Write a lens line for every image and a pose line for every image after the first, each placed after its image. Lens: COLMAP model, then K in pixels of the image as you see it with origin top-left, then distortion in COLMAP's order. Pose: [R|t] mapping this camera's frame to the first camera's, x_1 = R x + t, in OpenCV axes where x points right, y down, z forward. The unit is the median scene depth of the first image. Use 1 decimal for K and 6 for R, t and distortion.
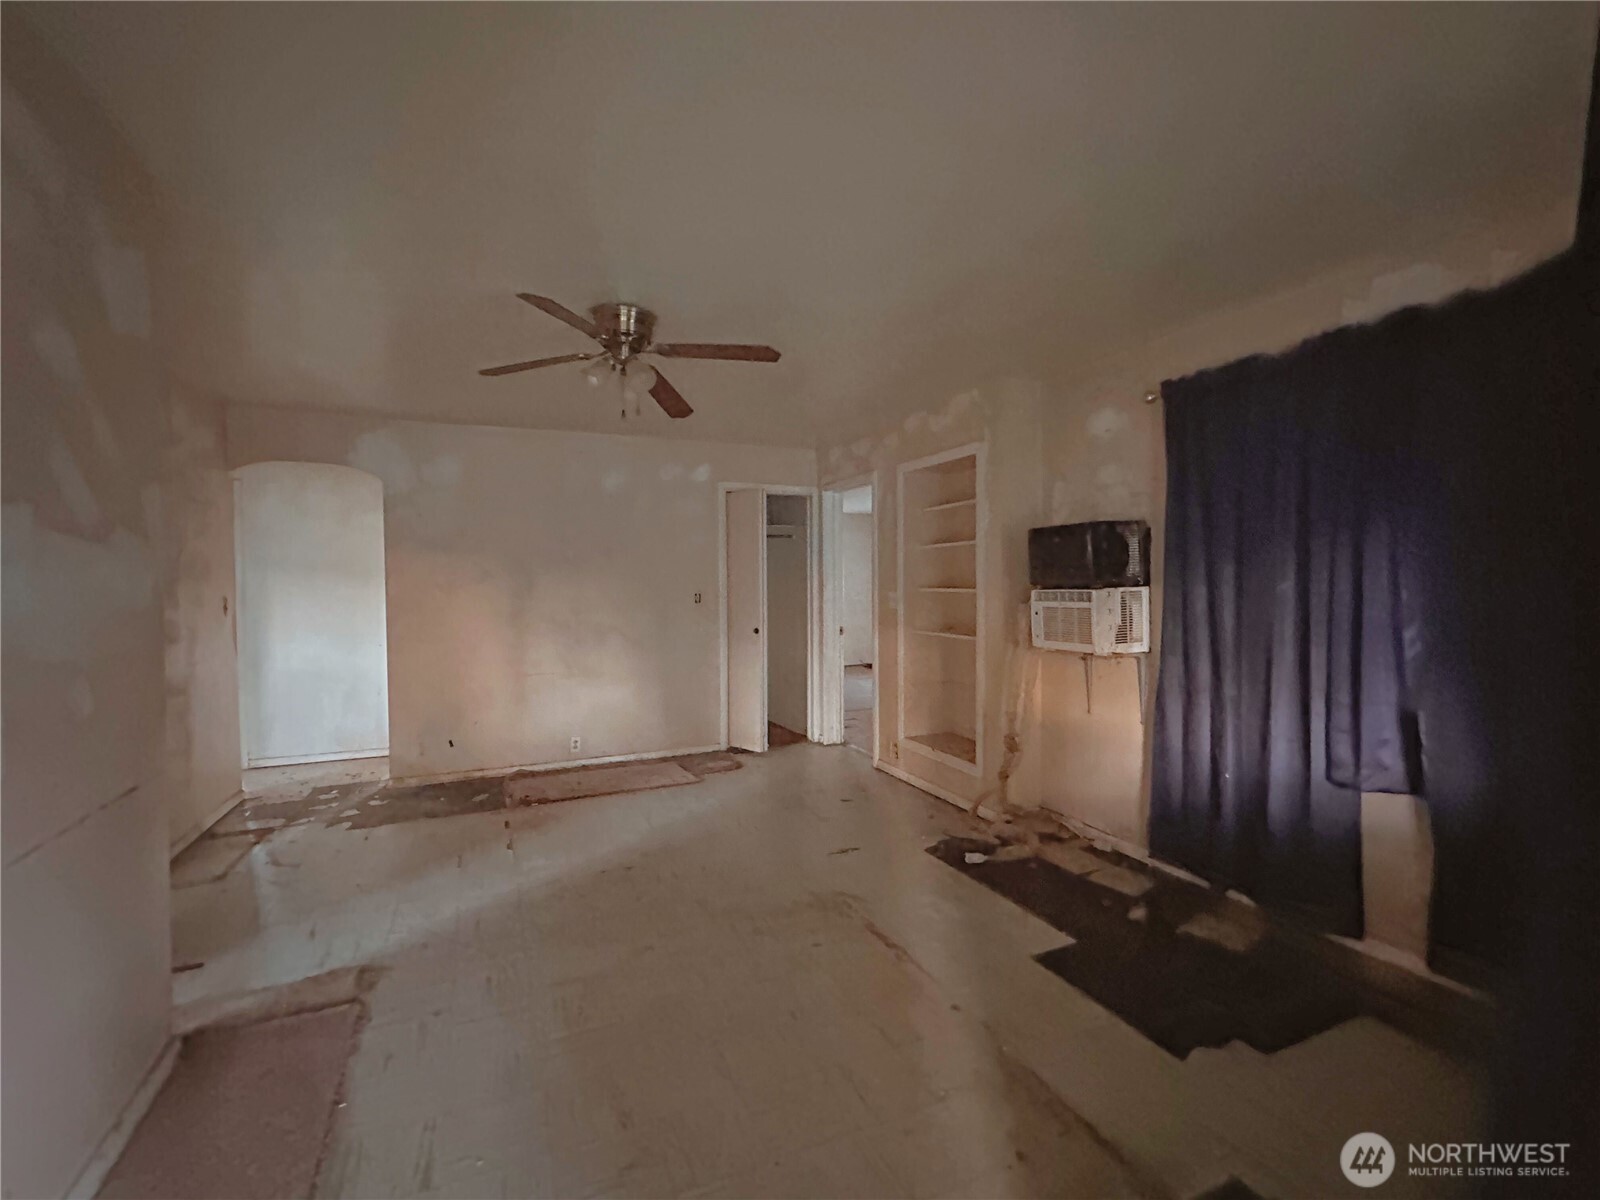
lens RADIAL K [[708.7, 0, 796.8], [0, 708.7, 597.5], [0, 0, 1]] dist [-0.000277, -0.000083]
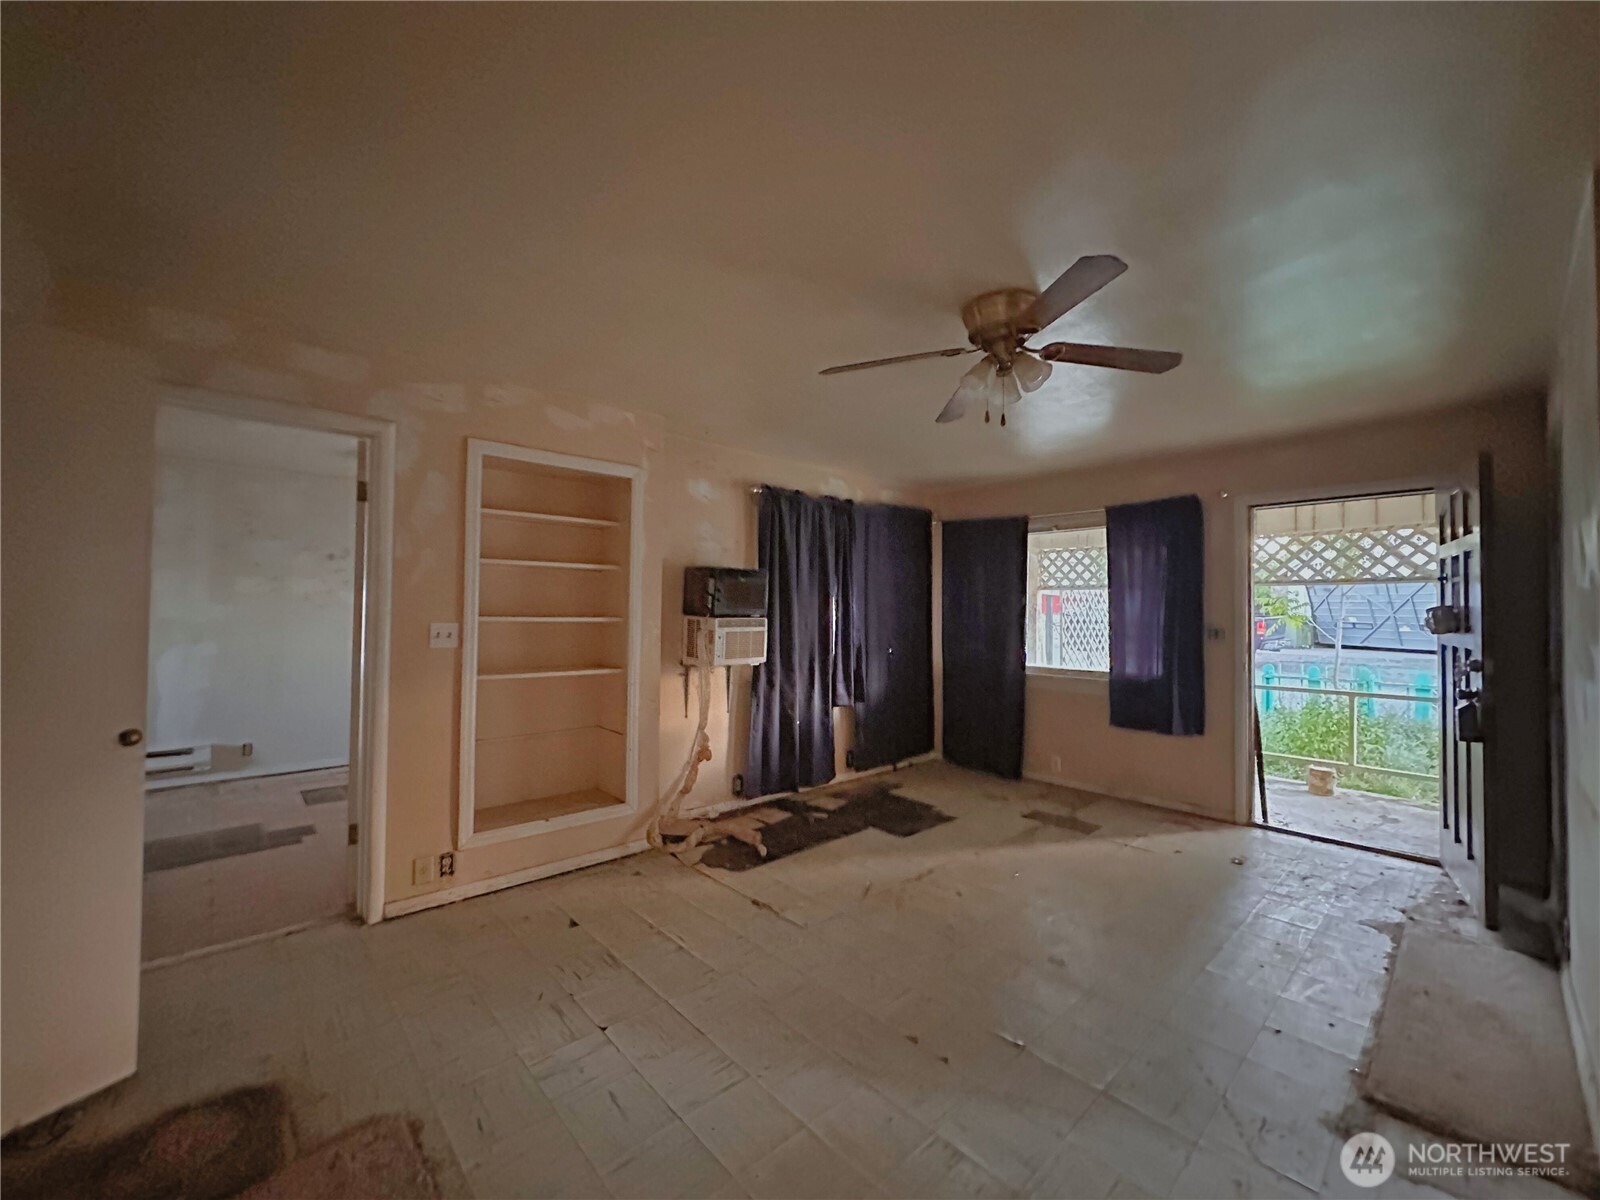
lens RADIAL K [[638.5, 0, 796.1], [0, 638.5, 598.7], [0, 0, 1]] dist [0.001324, 0.000005]
pose [[-0.306769, 0.021358, 0.951544, -0.766855], [0.011289, 0.999760, -0.018801, -0.023226], [-0.951717, 0.004975, -0.306936, 1.254366]]
